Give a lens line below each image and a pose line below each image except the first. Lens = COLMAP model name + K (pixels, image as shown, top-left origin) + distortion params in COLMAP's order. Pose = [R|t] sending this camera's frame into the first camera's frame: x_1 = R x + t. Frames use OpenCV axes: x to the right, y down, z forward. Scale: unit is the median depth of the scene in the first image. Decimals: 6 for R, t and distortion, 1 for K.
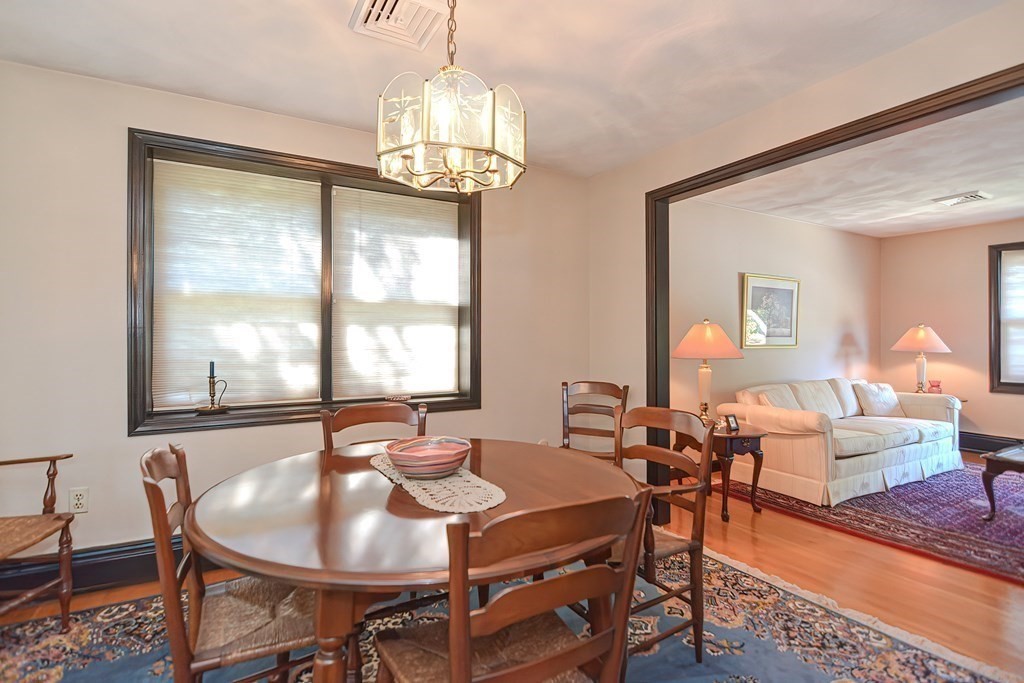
lens RADIAL K [[500.0, 0, 509.4], [0, 500.0, 337.3], [0, 0, 1]] dist [-0.009600, -0.007107]
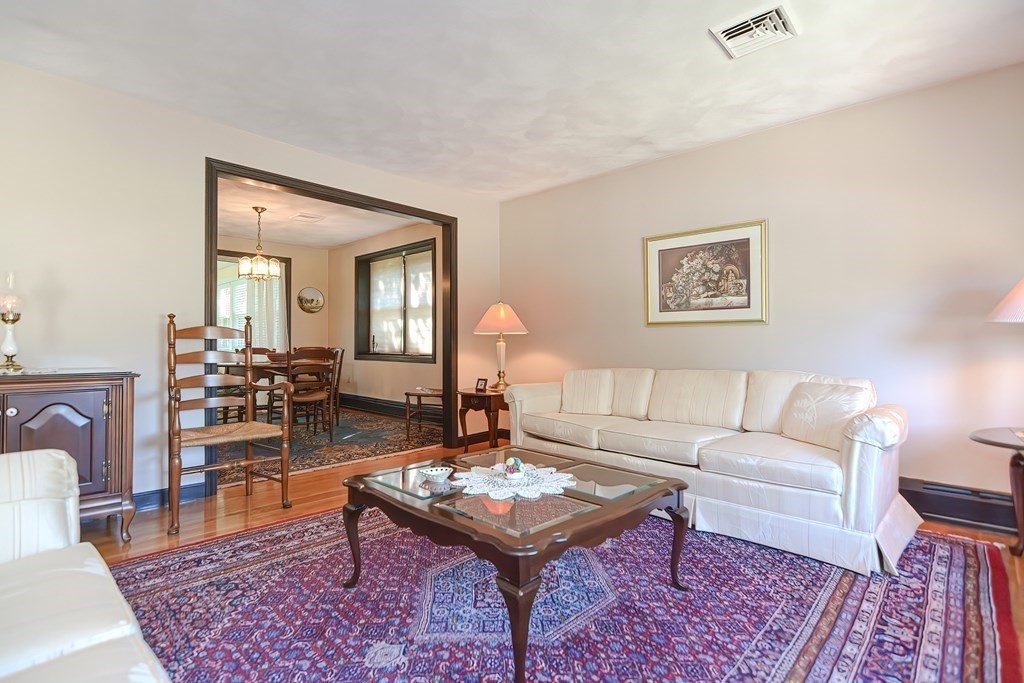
lens RADIAL K [[500.0, 0, 503.8], [0, 500.0, 342.6], [0, 0, 1]] dist [-0.009600, -0.007107]
pose [[0.270595, 0.000489, -0.962693, 1.506329], [-0.001558, 0.999999, 0.000070, 0.061954], [0.962692, 0.001481, 0.270595, 0.659335]]
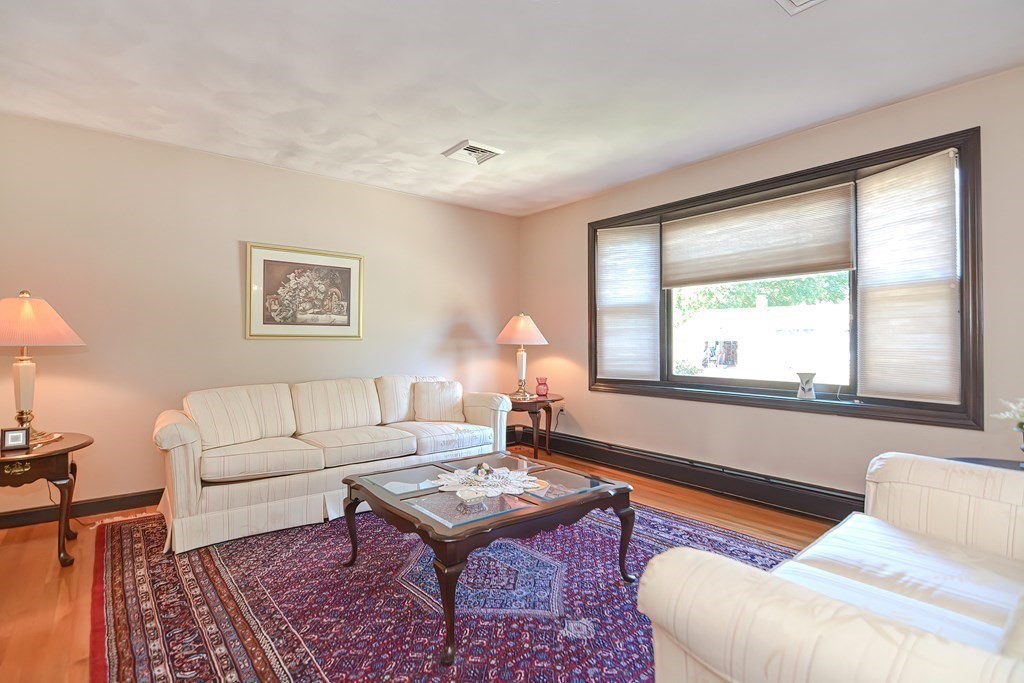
lens RADIAL K [[500.0, 0, 519.2], [0, 500.0, 337.5], [0, 0, 1]] dist [-0.009600, -0.007107]
pose [[0.985000, 0.000803, 0.172552, 0.935323], [0.000908, 0.999951, -0.009835, 0.035047], [-0.172551, 0.009844, 0.984951, 0.191851]]
